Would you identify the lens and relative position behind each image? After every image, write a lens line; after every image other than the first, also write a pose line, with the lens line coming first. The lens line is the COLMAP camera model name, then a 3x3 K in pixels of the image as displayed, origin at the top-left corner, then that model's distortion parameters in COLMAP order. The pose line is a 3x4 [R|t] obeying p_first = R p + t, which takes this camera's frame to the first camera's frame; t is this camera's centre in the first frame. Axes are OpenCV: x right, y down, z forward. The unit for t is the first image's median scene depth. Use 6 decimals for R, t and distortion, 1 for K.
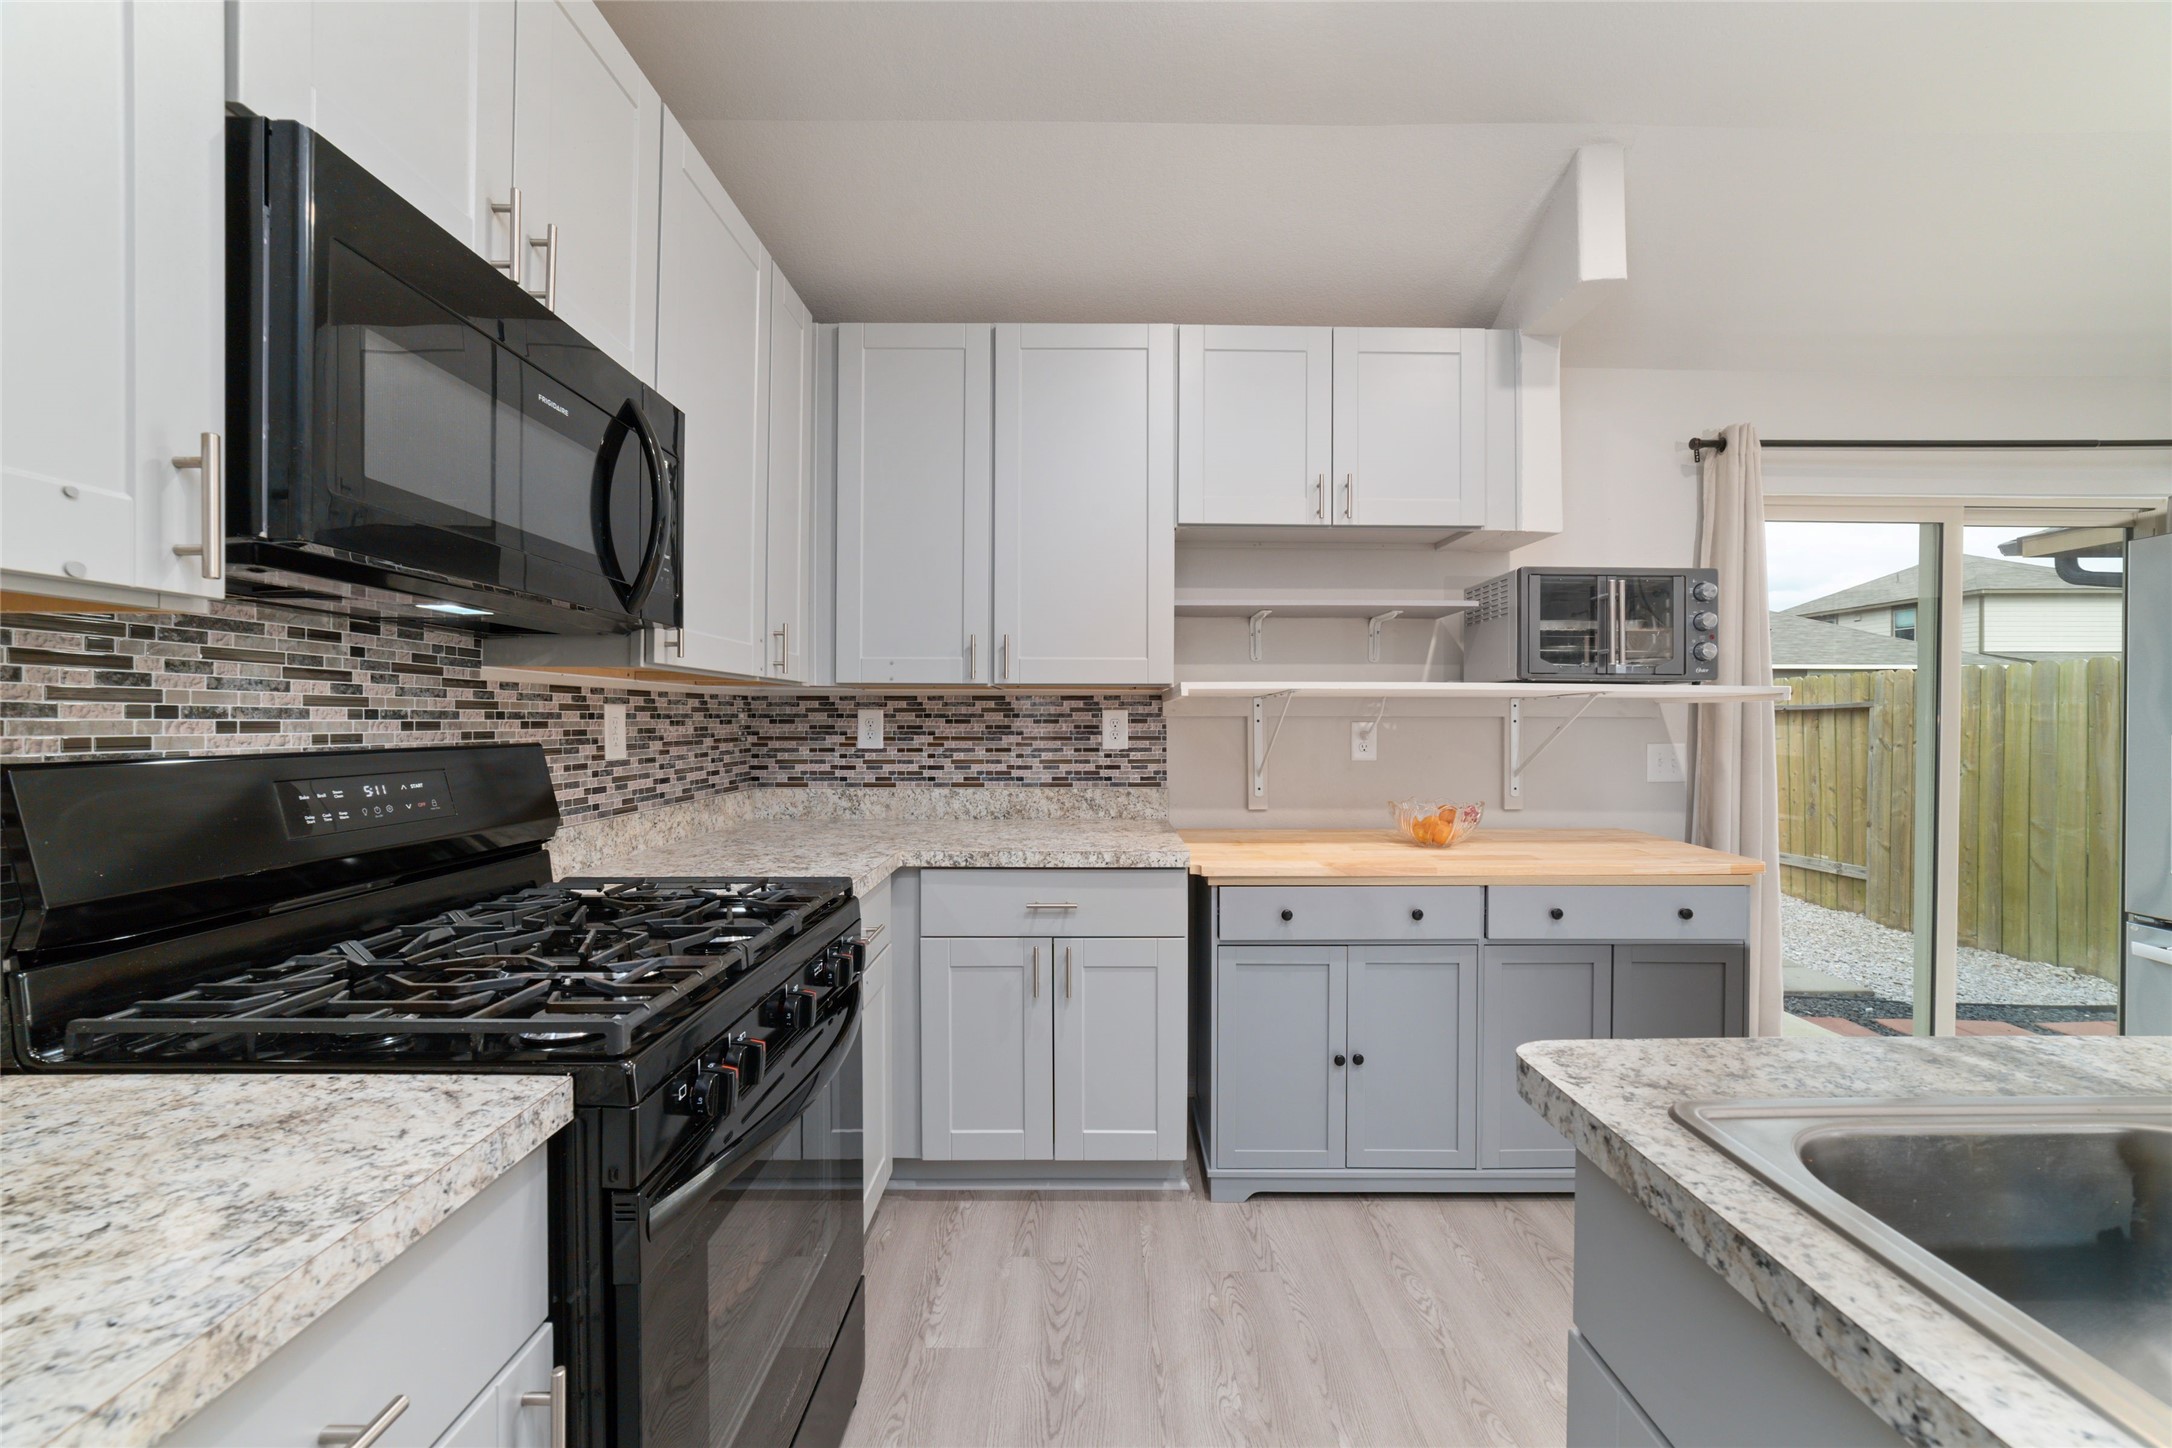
lens RADIAL K [[827.0, 0, 1088.4], [0, 827.0, 721.0], [0, 0, 1]] dist [-0.019157, 0.004369]
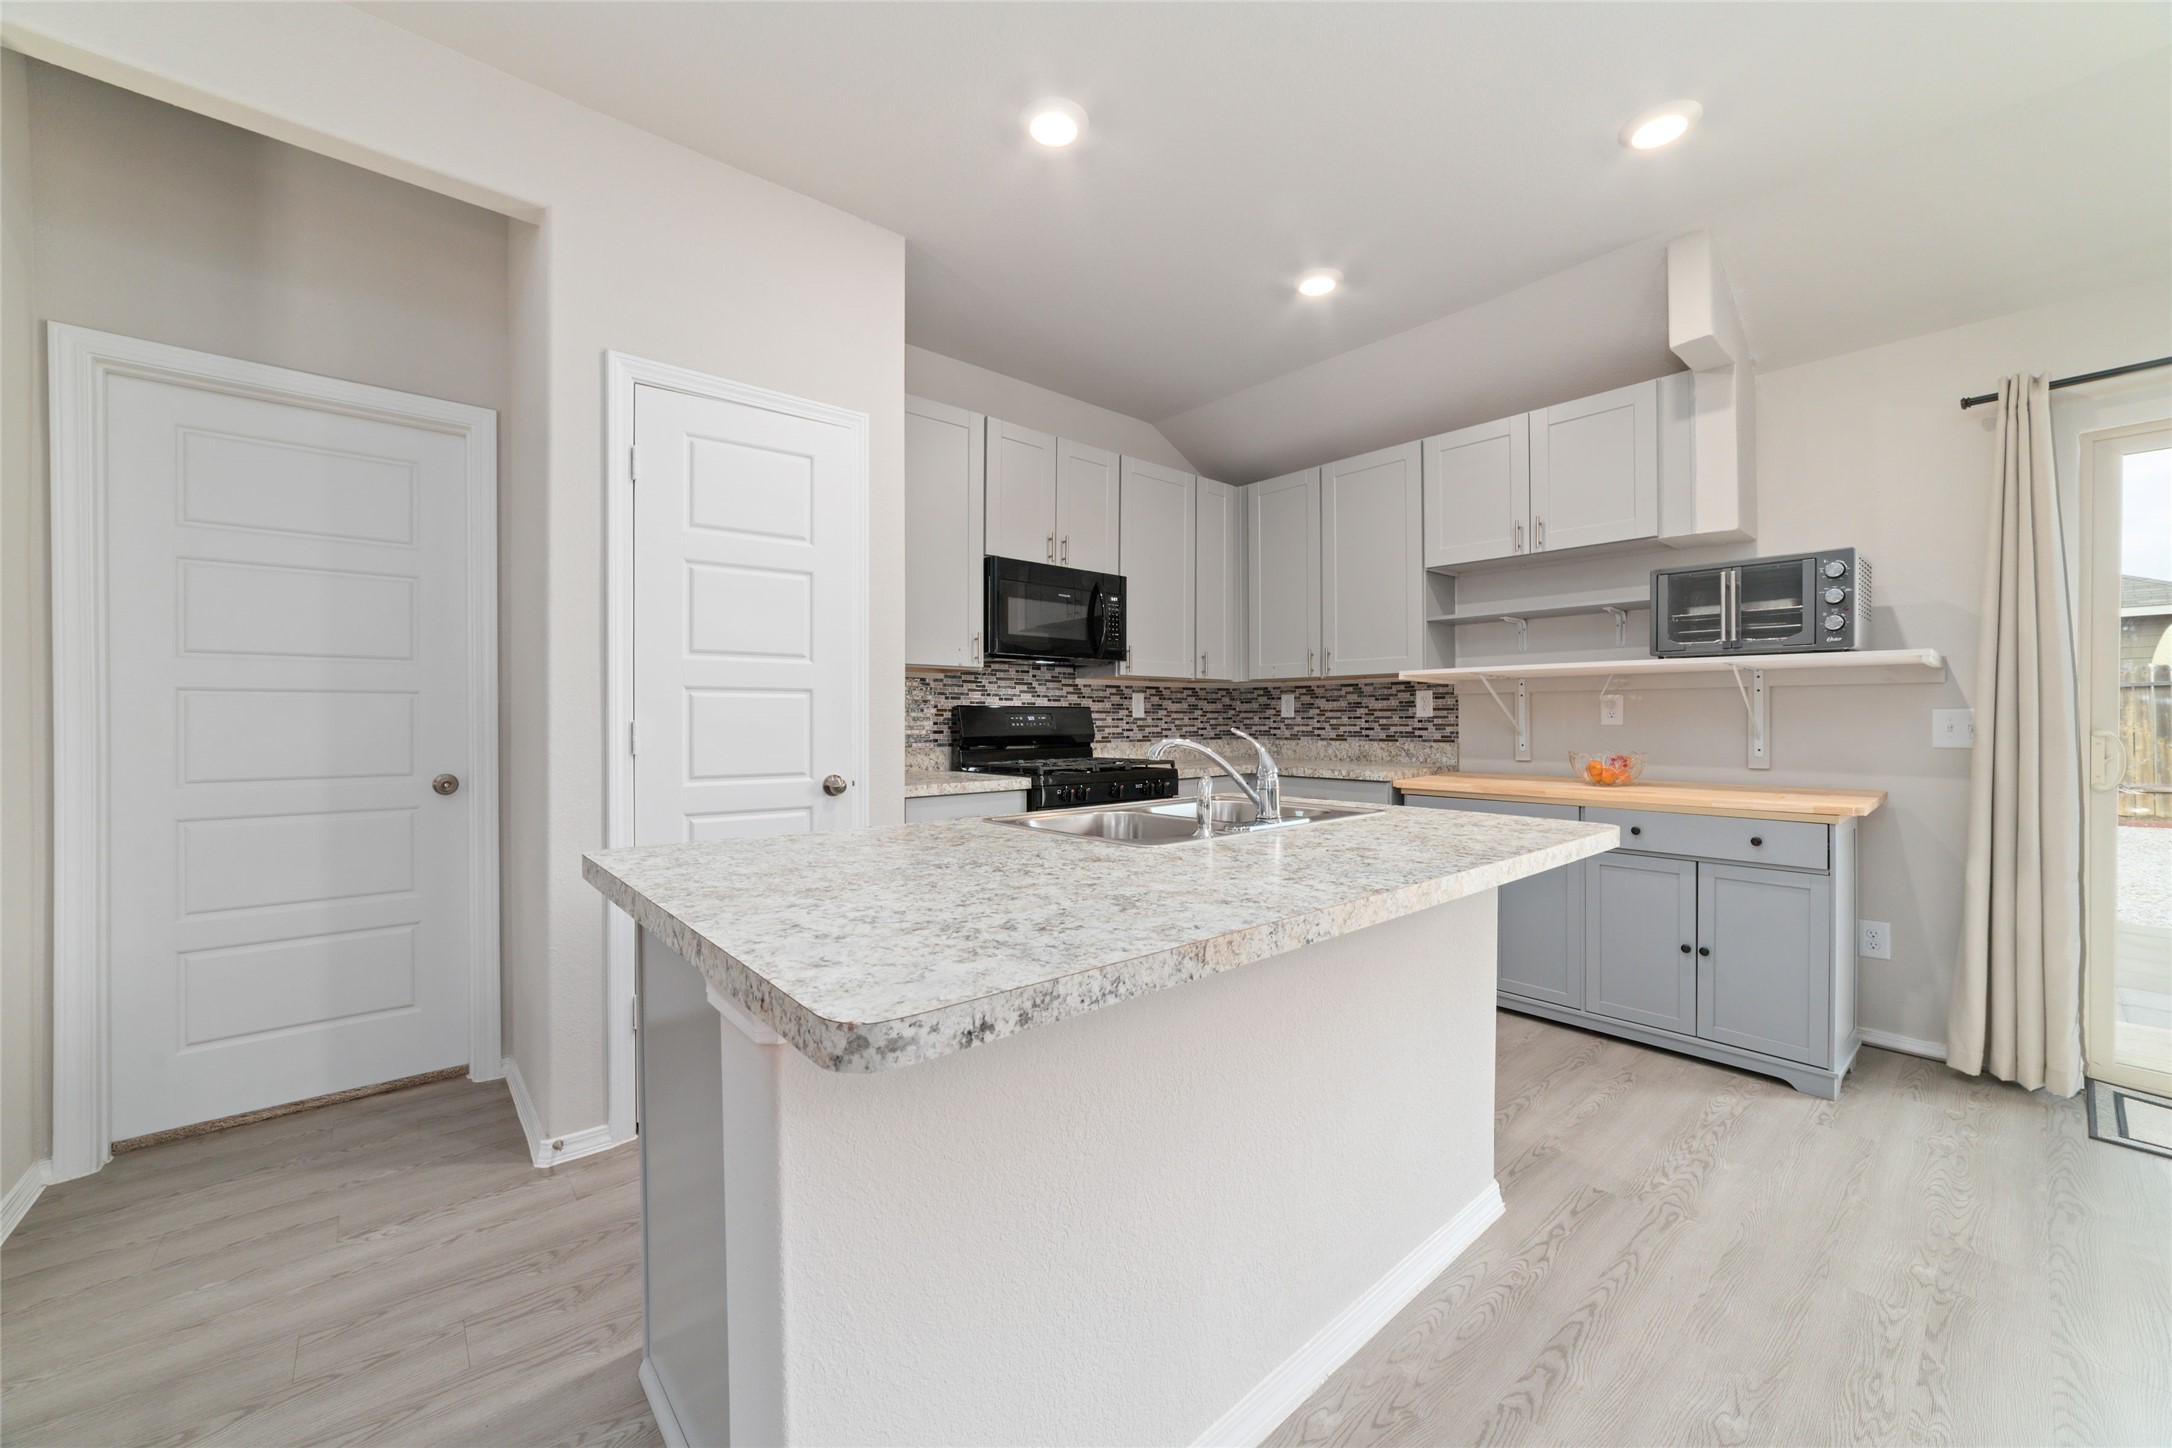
lens RADIAL K [[827.0, 0, 1092.8], [0, 827.0, 718.3], [0, 0, 1]] dist [-0.019157, 0.004369]
pose [[0.655573, -0.003269, -0.755125, 0.885444], [0.001380, 0.999994, -0.003130, 0.047170], [0.755131, 0.001010, 0.655573, -0.489178]]
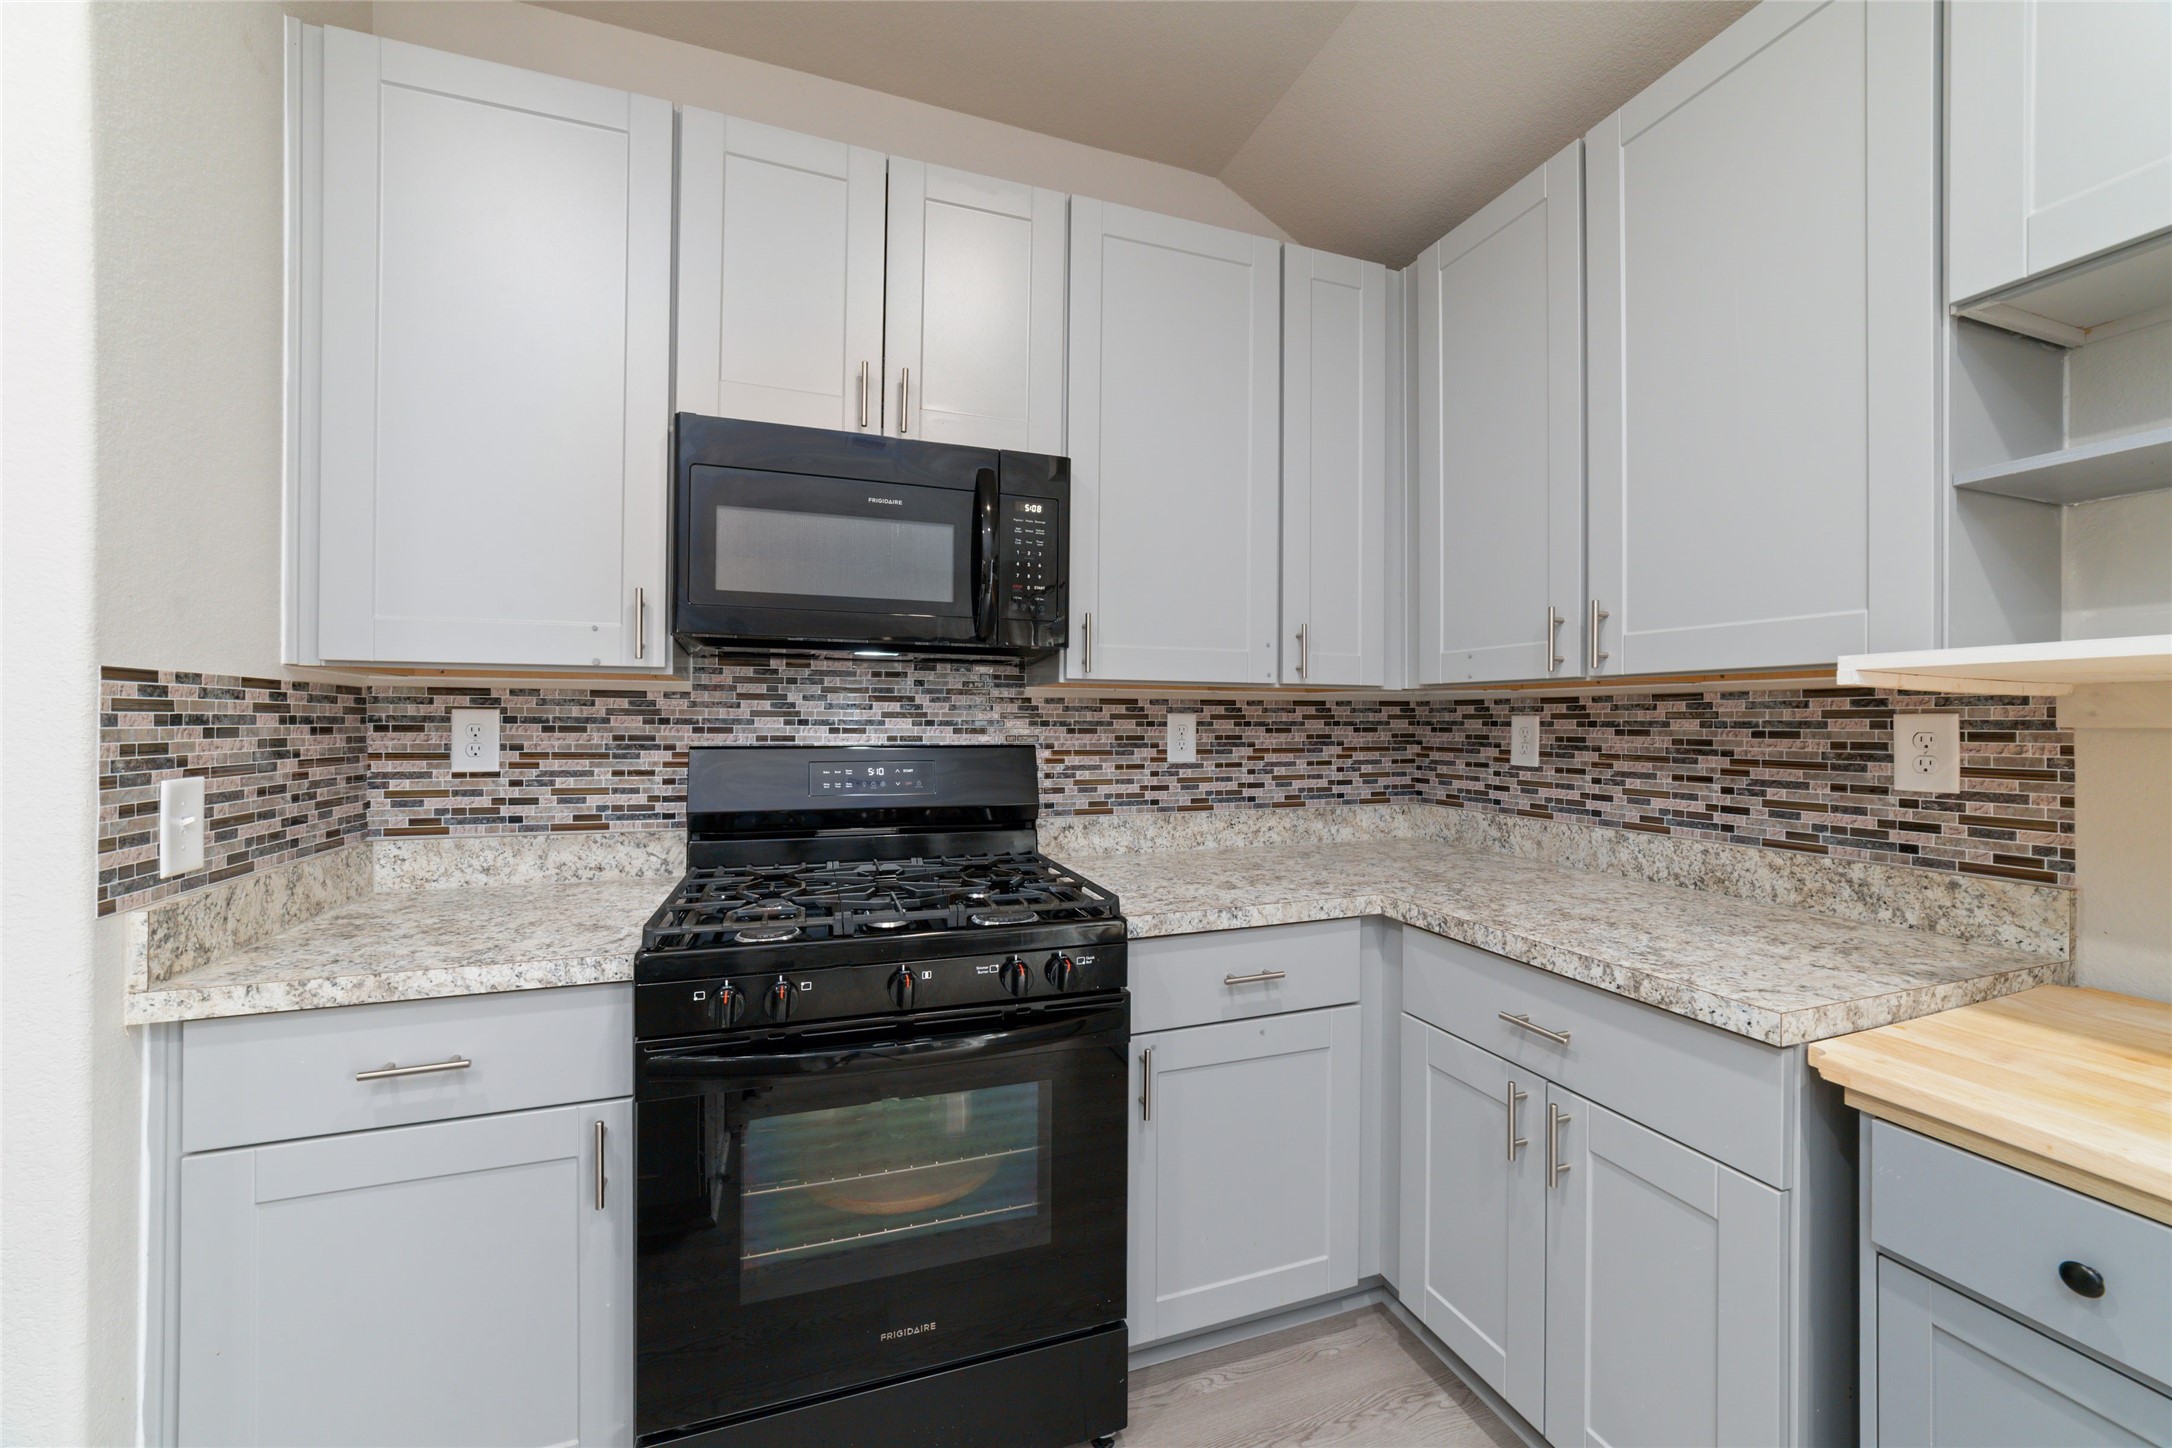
lens RADIAL K [[827.0, 0, 1091.3], [0, 827.0, 723.6], [0, 0, 1]] dist [-0.019157, 0.004369]
pose [[0.337406, 0.003735, -0.941352, 0.379607], [-0.005529, 0.999983, 0.001986, -0.006570], [0.941343, 0.004534, 0.337421, 0.416925]]
